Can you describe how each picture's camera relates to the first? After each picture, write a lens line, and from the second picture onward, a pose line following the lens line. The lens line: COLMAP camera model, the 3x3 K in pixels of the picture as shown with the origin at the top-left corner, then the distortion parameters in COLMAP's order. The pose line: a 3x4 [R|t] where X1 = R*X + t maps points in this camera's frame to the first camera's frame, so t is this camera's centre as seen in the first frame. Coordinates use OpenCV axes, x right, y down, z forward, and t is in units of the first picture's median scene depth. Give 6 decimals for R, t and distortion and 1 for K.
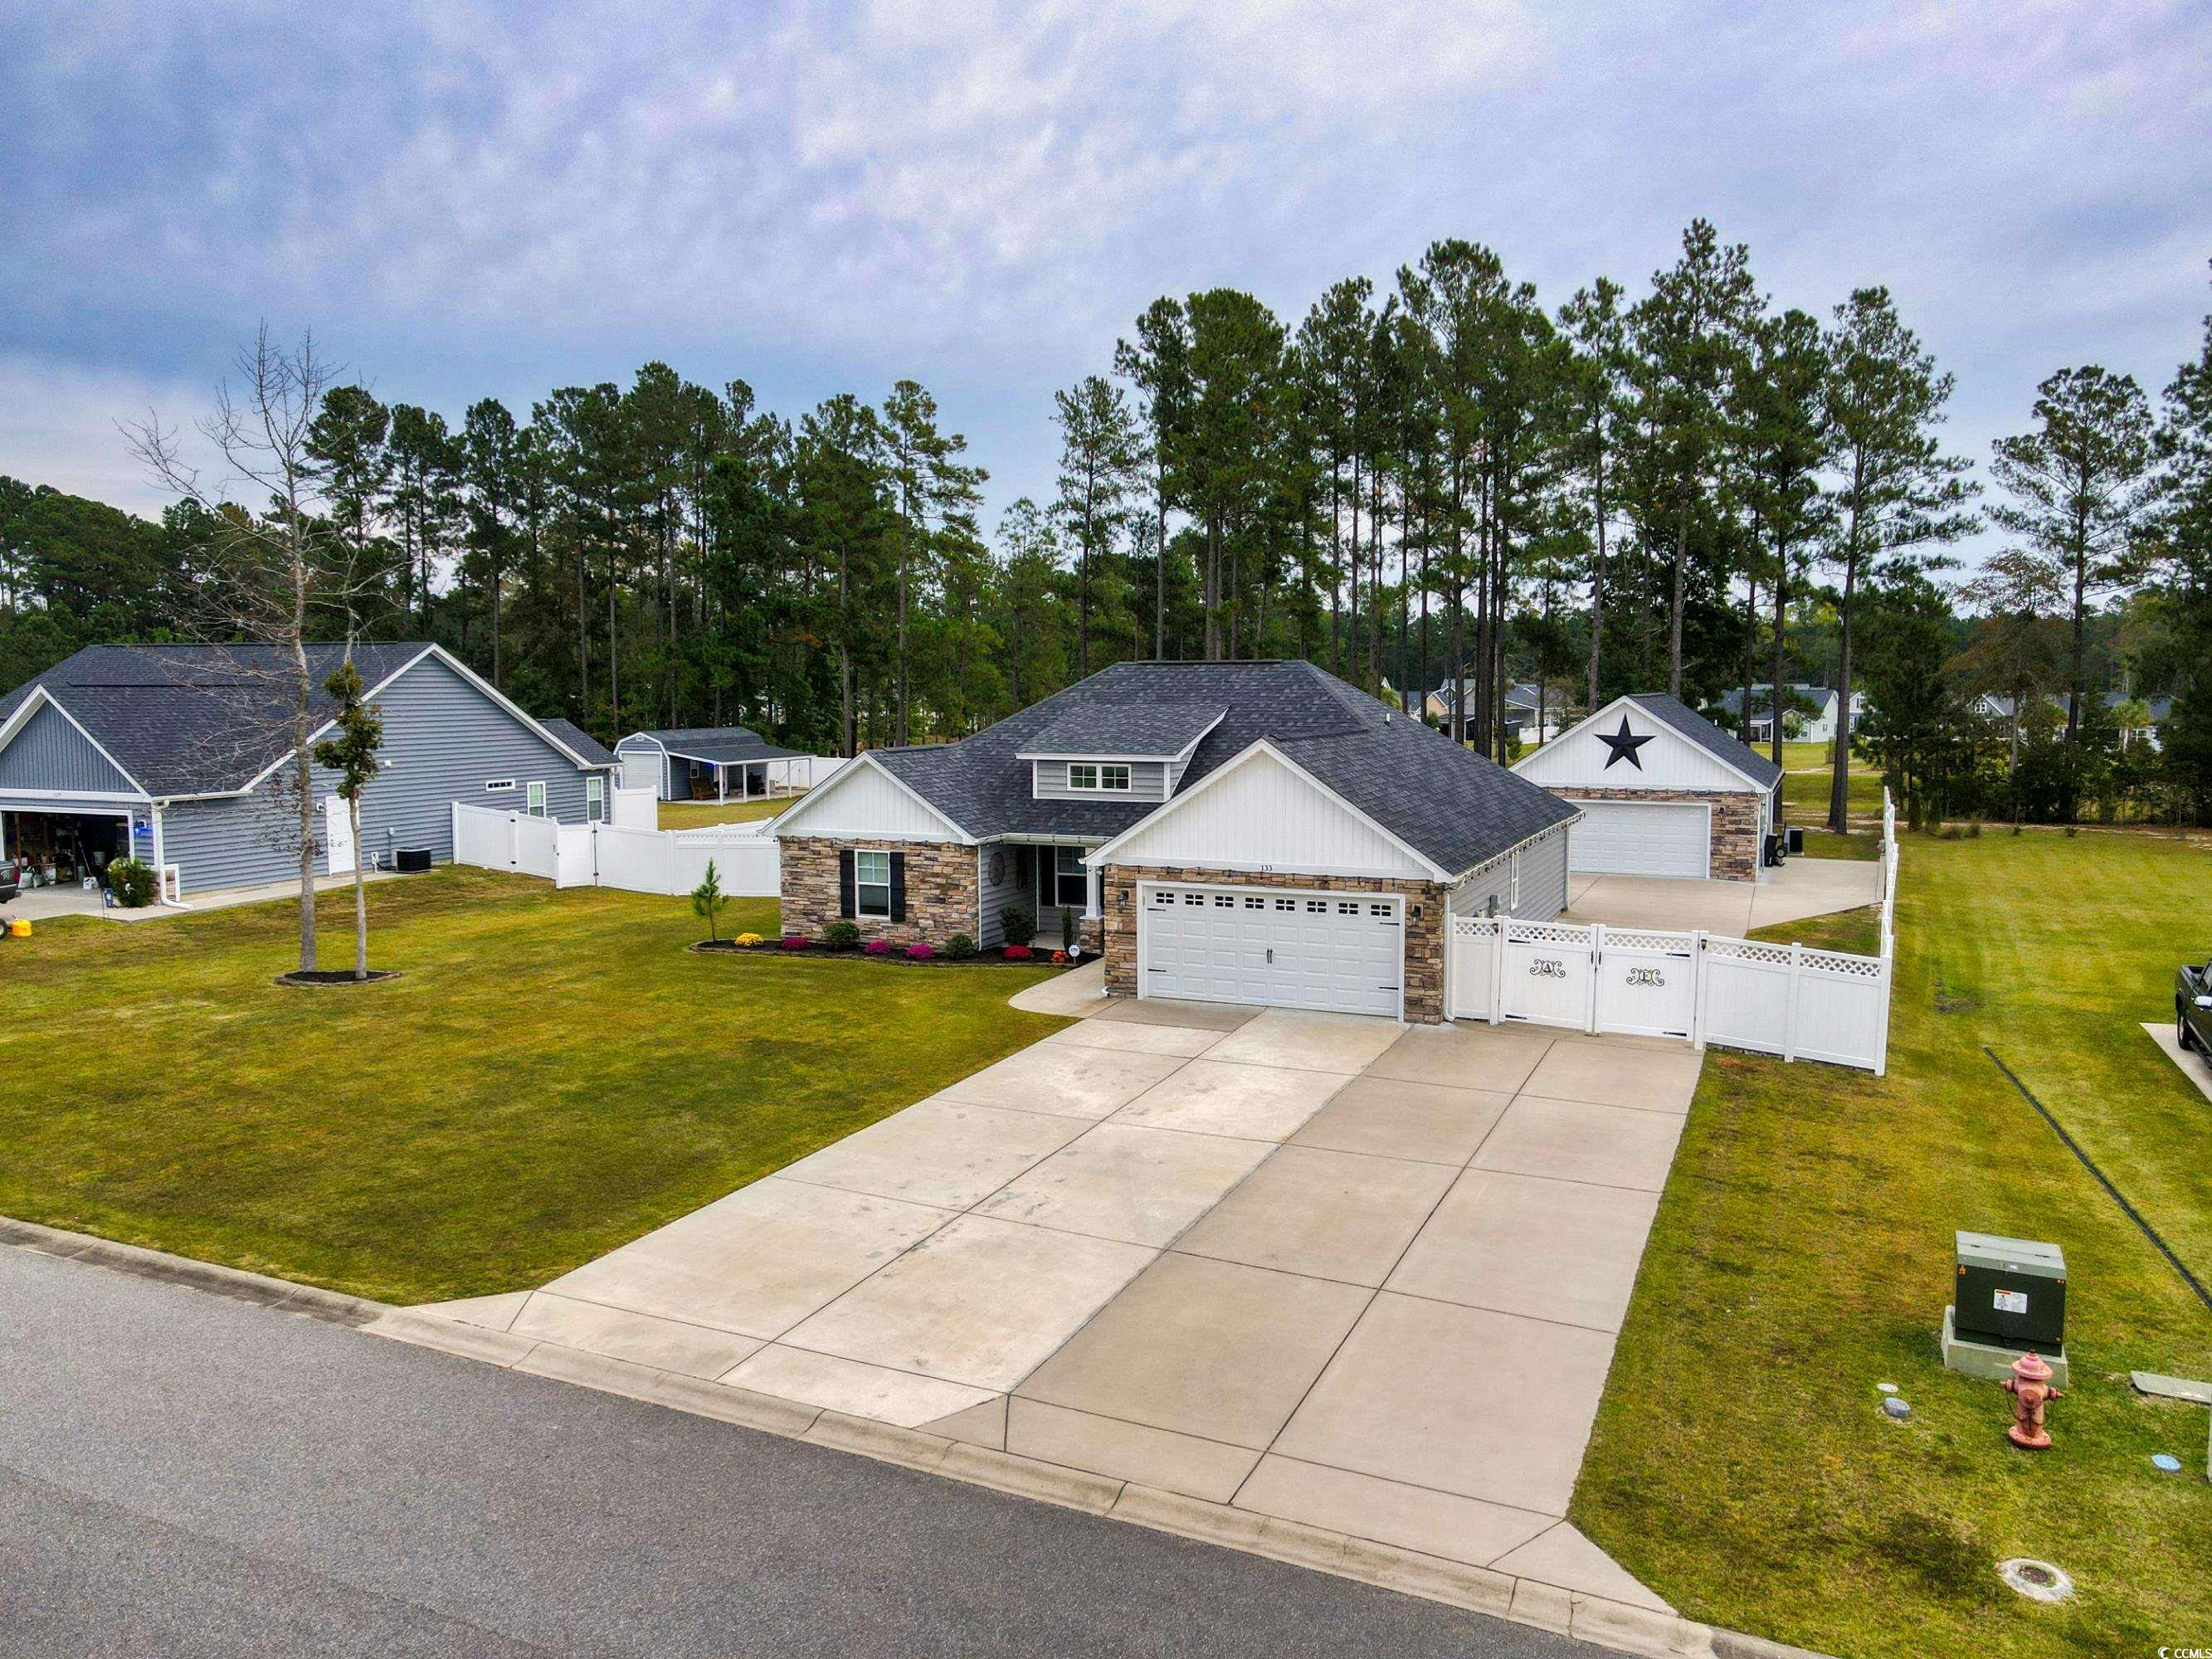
lens RADIAL K [[1518.4, 0, 1135.6], [0, 1518.4, 854.0], [0, 0, 1]] dist [0.036467, -0.001659]
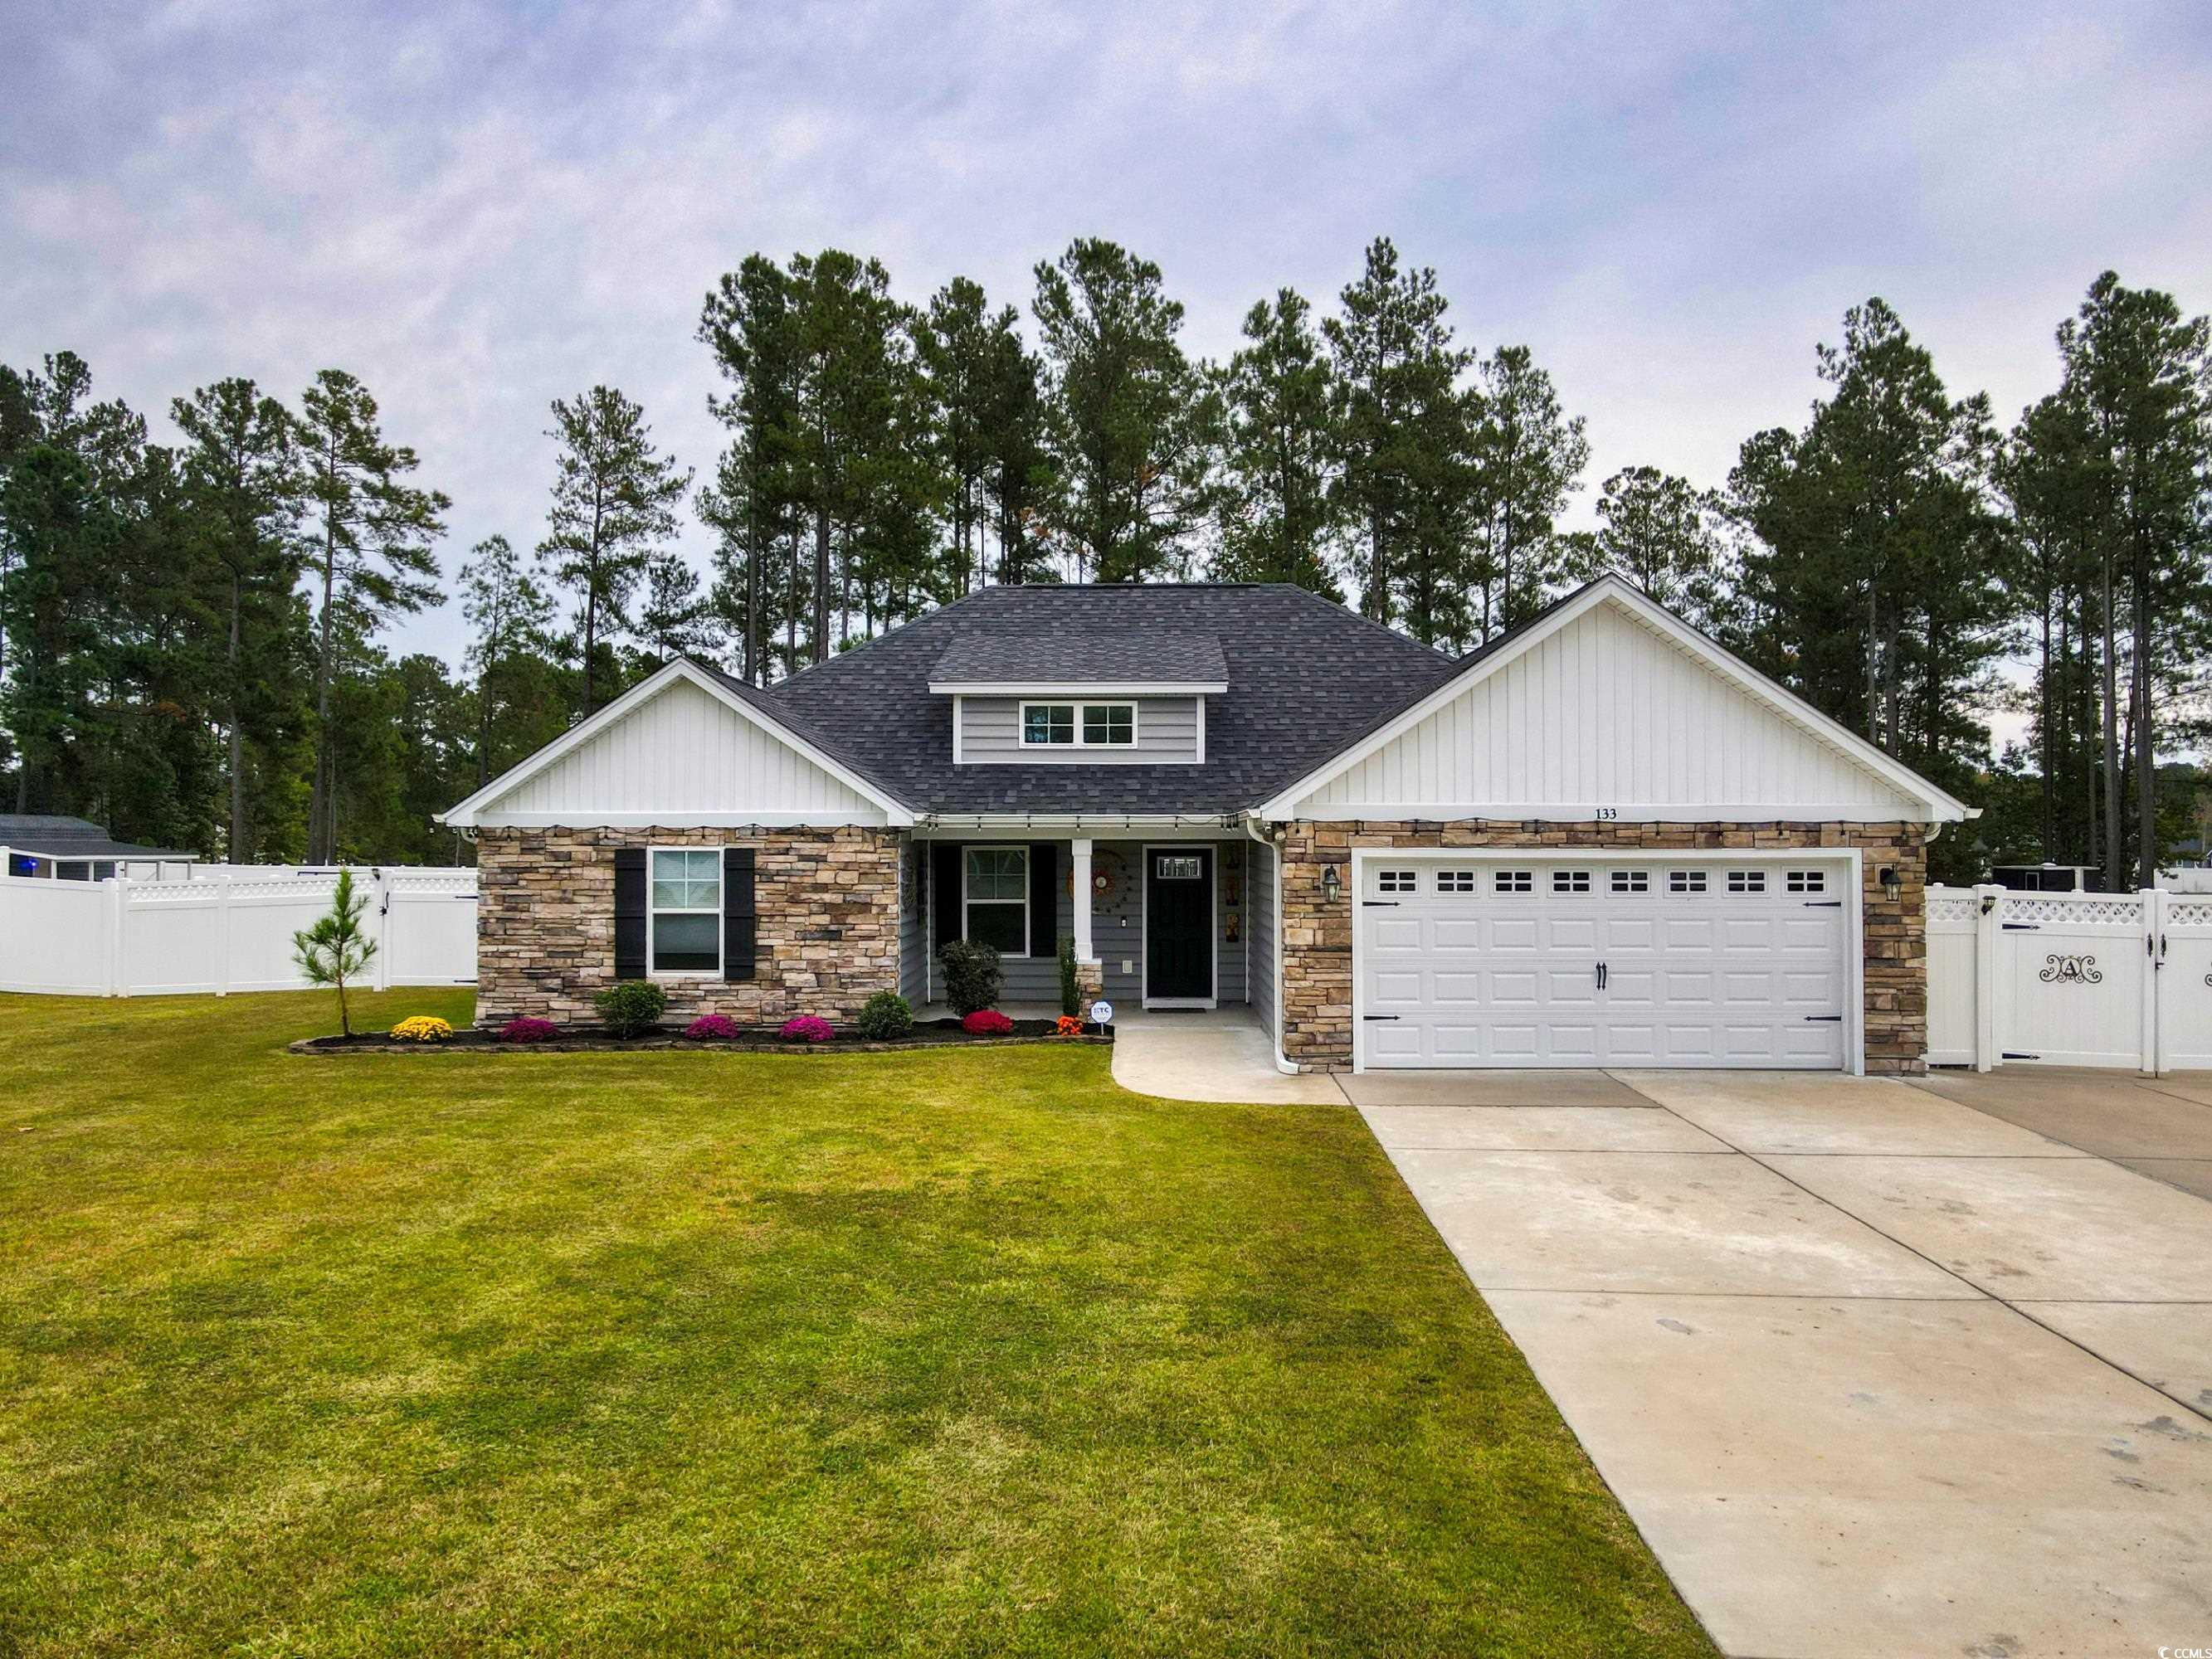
lens RADIAL K [[1546.9, 0, 1104.1], [0, 1546.9, 861.8], [0, 0, 1]] dist [0.027106, -0.004643]
pose [[0.927627, -0.003266, 0.373494, -0.236637], [0.039804, 0.995132, -0.090157, 0.056507], [-0.371381, 0.098498, 0.923241, 0.439764]]
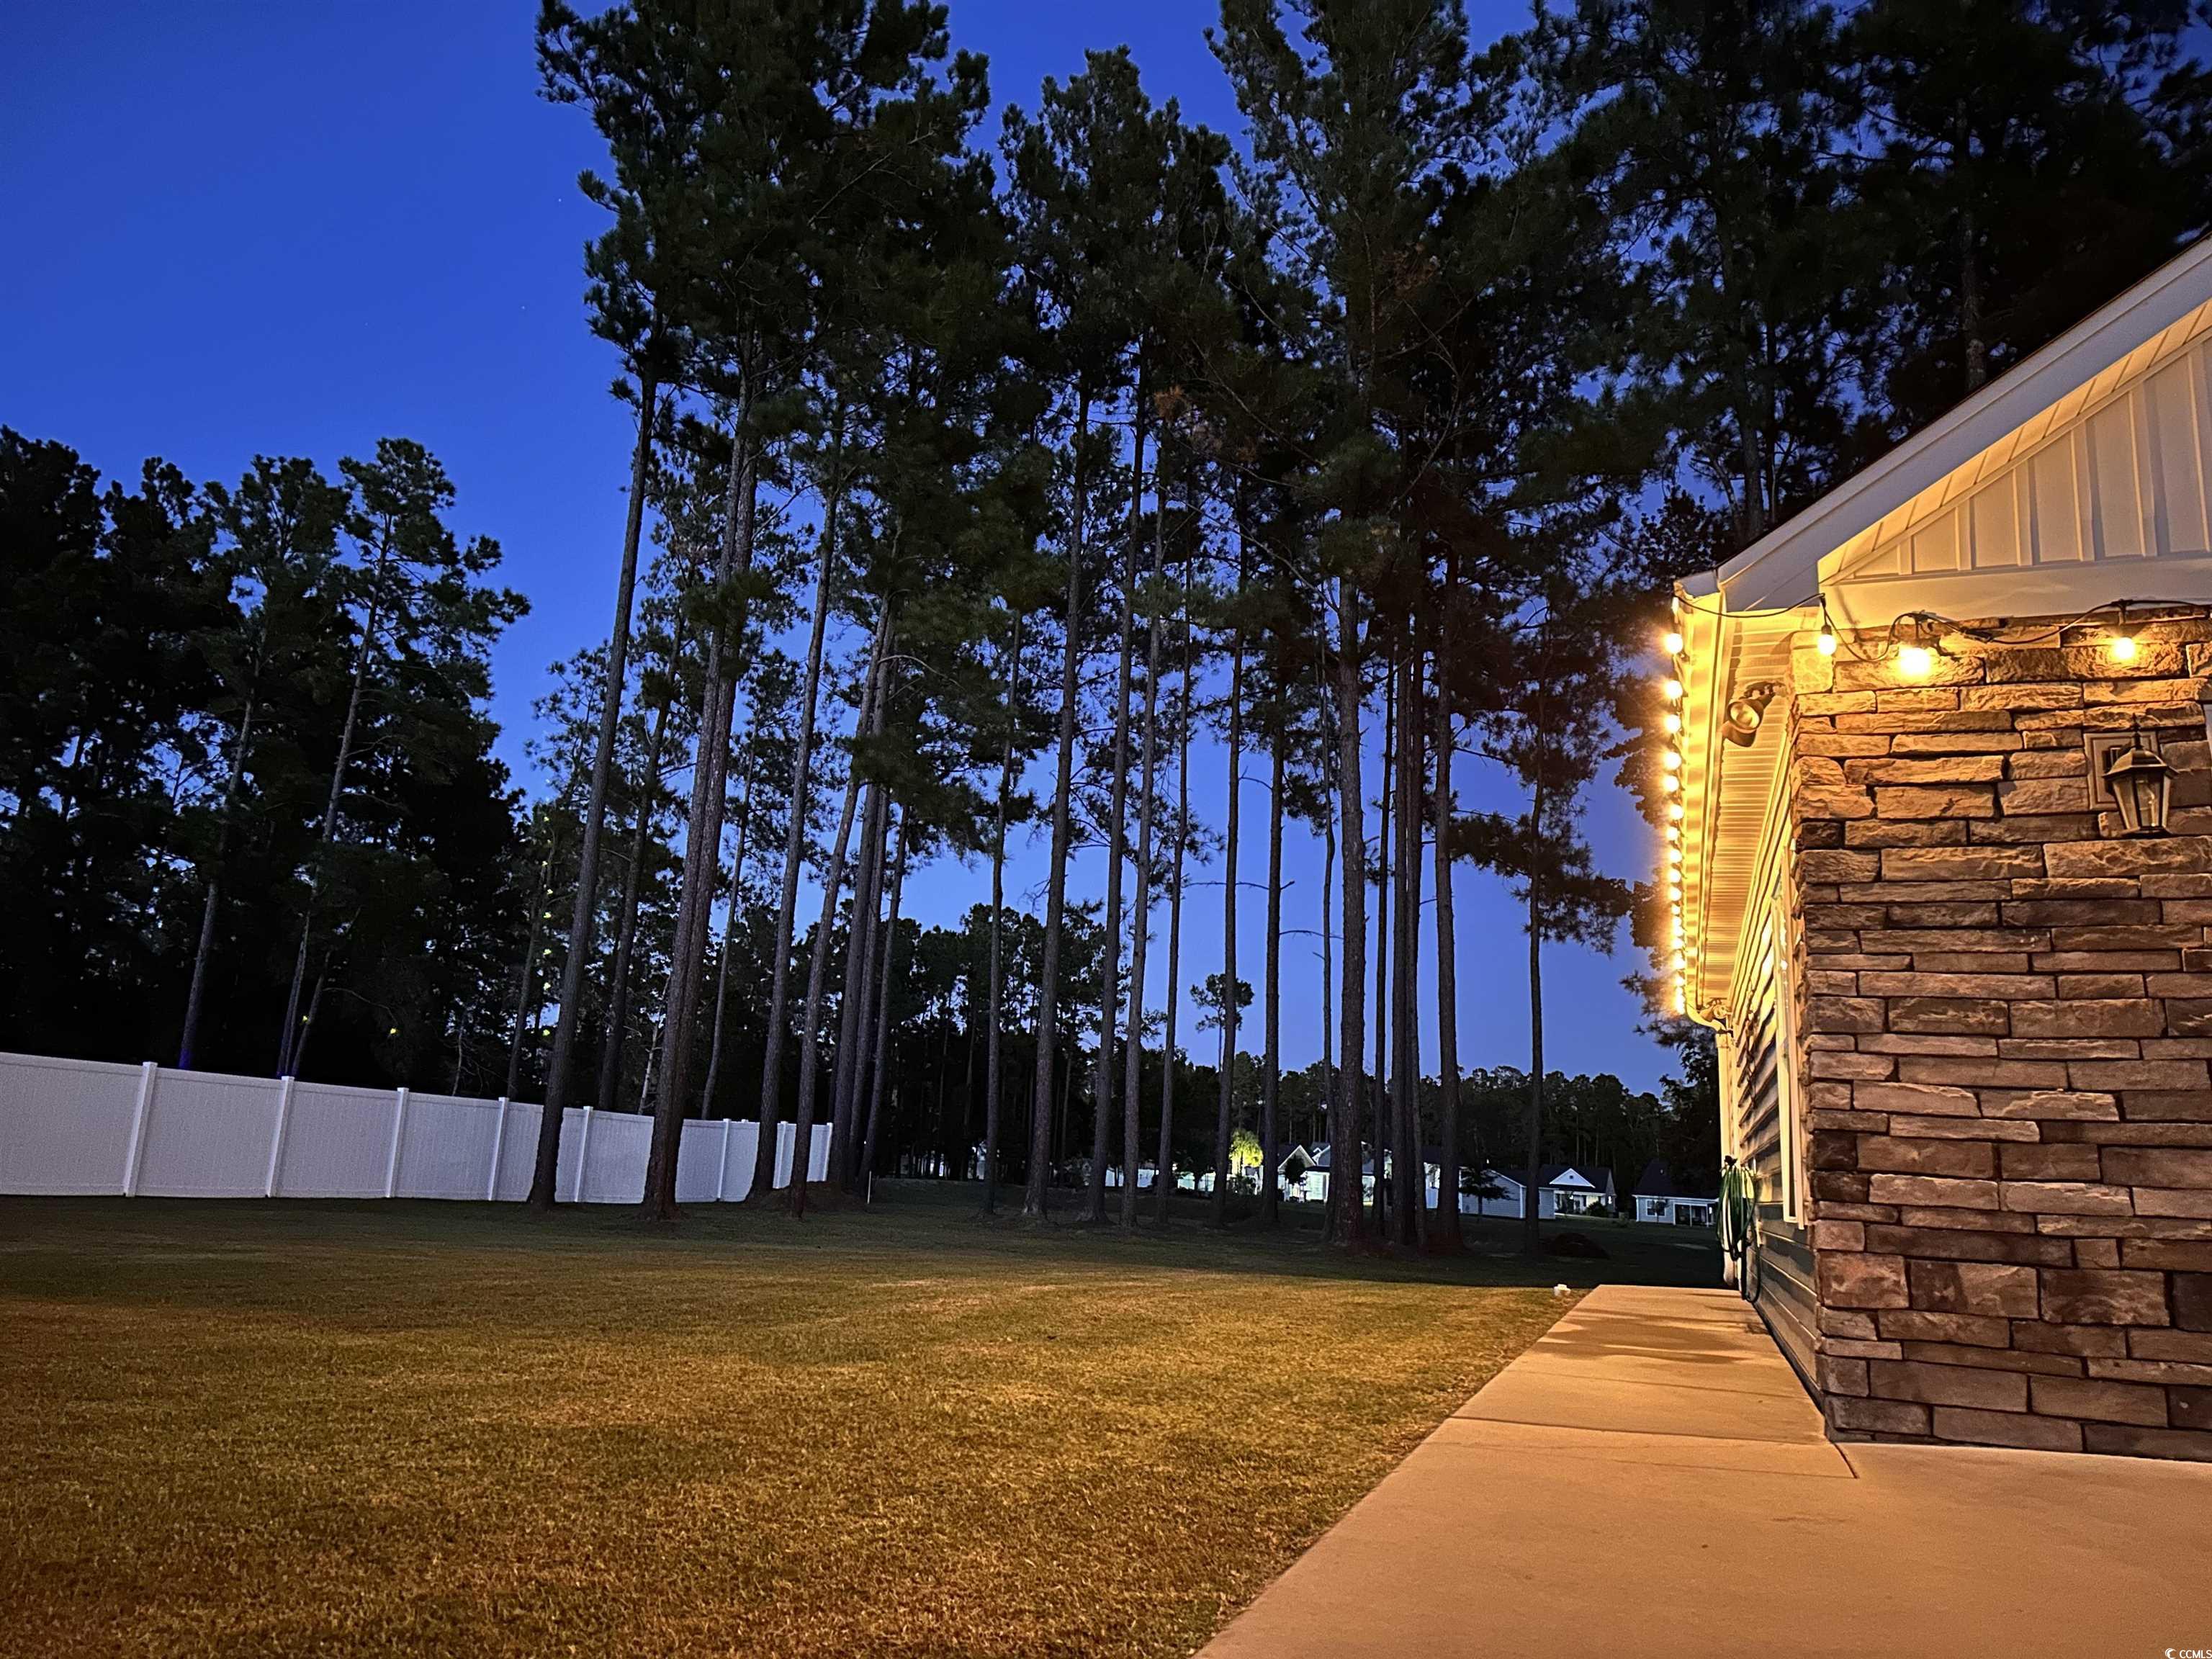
lens RADIAL K [[1523.7, 0, 1117.2], [0, 1523.7, 863.7], [0, 0, 1]] dist [0.122185, -0.135094]
pose [[0.995522, 0.064922, 0.068714, 0.247306], [-0.041853, 0.954450, -0.295421, 0.009512], [-0.084763, 0.291222, 0.952893, 1.297012]]
